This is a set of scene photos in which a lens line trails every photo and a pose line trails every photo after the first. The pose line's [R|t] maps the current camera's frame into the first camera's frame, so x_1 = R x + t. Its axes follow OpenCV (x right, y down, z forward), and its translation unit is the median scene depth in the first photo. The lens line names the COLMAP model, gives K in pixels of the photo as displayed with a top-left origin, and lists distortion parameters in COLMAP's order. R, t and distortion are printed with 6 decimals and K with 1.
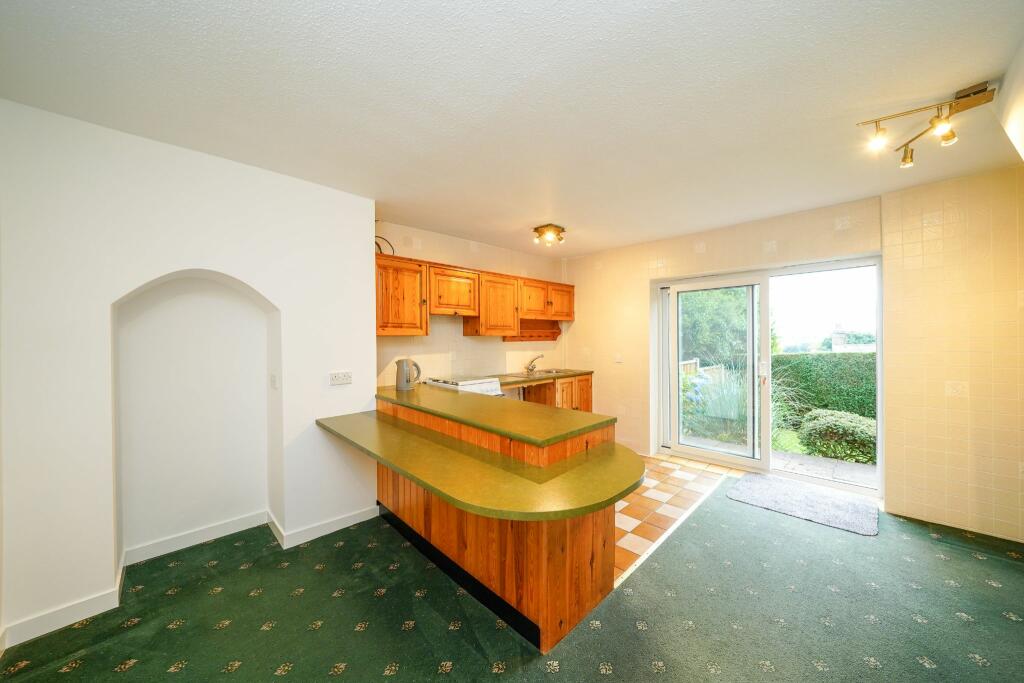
lens RADIAL K [[356.9, 0, 510.3], [0, 356.9, 340.8], [0, 0, 1]] dist [-0.006955, -0.000159]
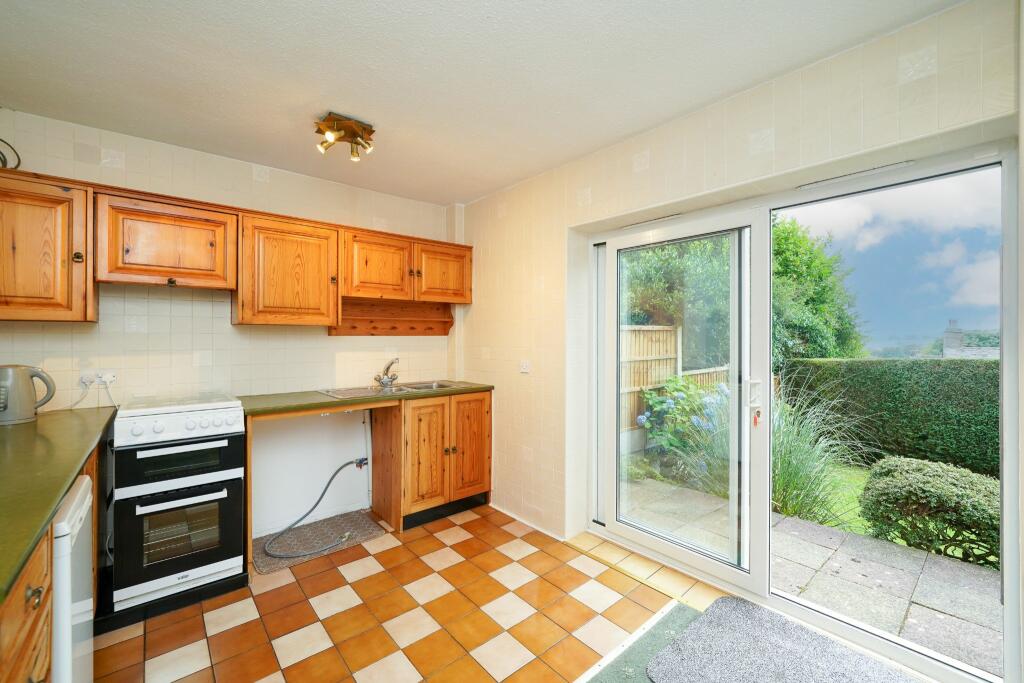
lens RADIAL K [[414.8, 0, 512.7], [0, 414.8, 337.3], [0, 0, 1]] dist [-0.002659, 0.001029]
pose [[0.997228, 0.010393, -0.073680, 0.326874], [-0.010487, 0.999945, -0.000890, 0.002590], [0.073667, 0.001661, 0.997282, 0.310021]]
